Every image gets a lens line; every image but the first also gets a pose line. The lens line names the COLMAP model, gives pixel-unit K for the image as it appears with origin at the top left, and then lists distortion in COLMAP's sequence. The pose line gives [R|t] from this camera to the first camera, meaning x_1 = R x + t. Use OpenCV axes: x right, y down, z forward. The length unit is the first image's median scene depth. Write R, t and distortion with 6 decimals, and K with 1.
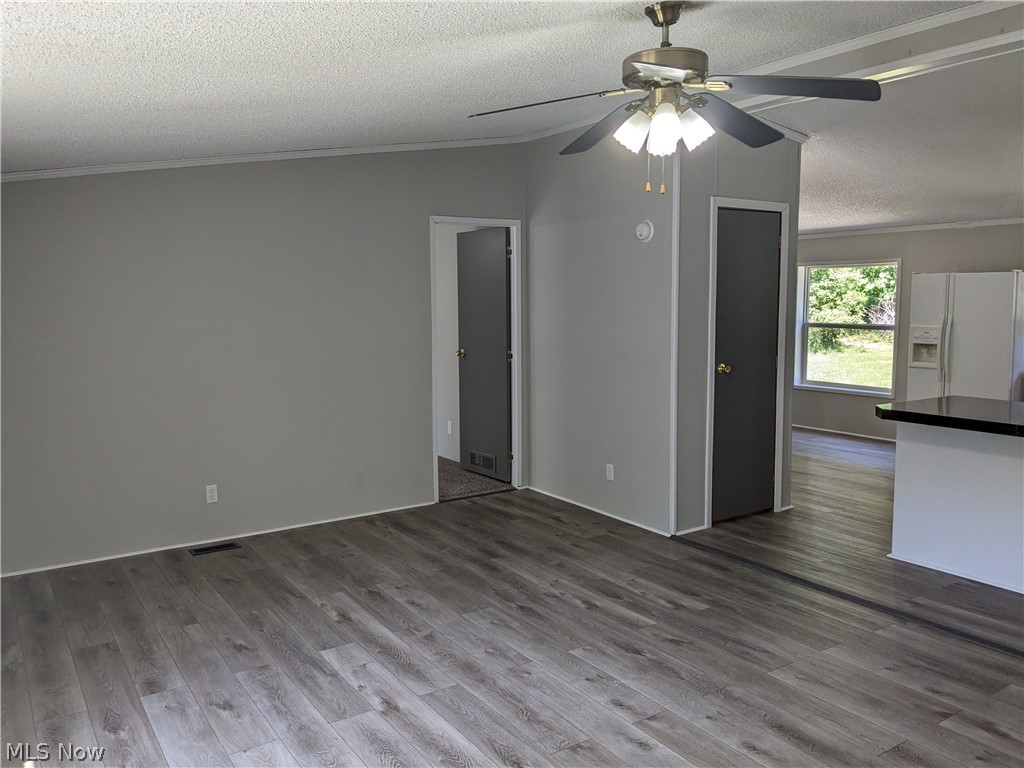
lens RADIAL K [[806.9, 0, 512.1], [0, 806.9, 378.7], [0, 0, 1]] dist [0.012662, -0.001690]
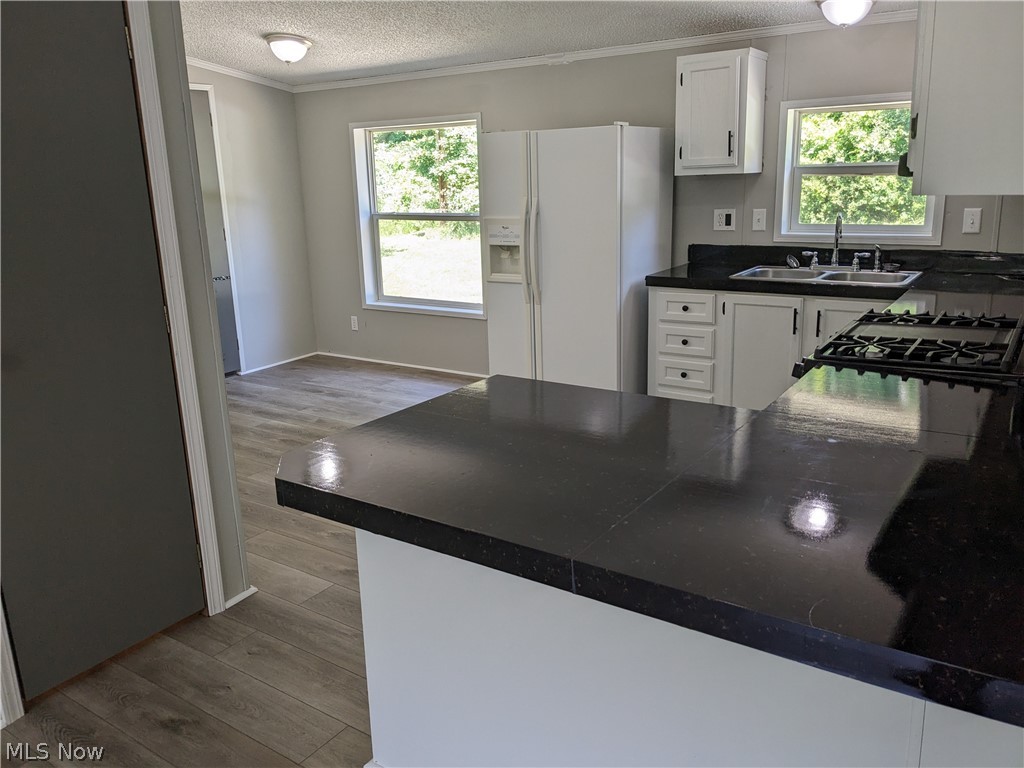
lens RADIAL K [[806.9, 0, 509.7], [0, 806.9, 384.1], [0, 0, 1]] dist [0.012662, -0.001690]
pose [[0.926157, -0.119508, 0.357701, 0.267097], [0.065941, 0.985169, 0.158411, -0.035103], [-0.371328, -0.123127, 0.920302, 0.389003]]
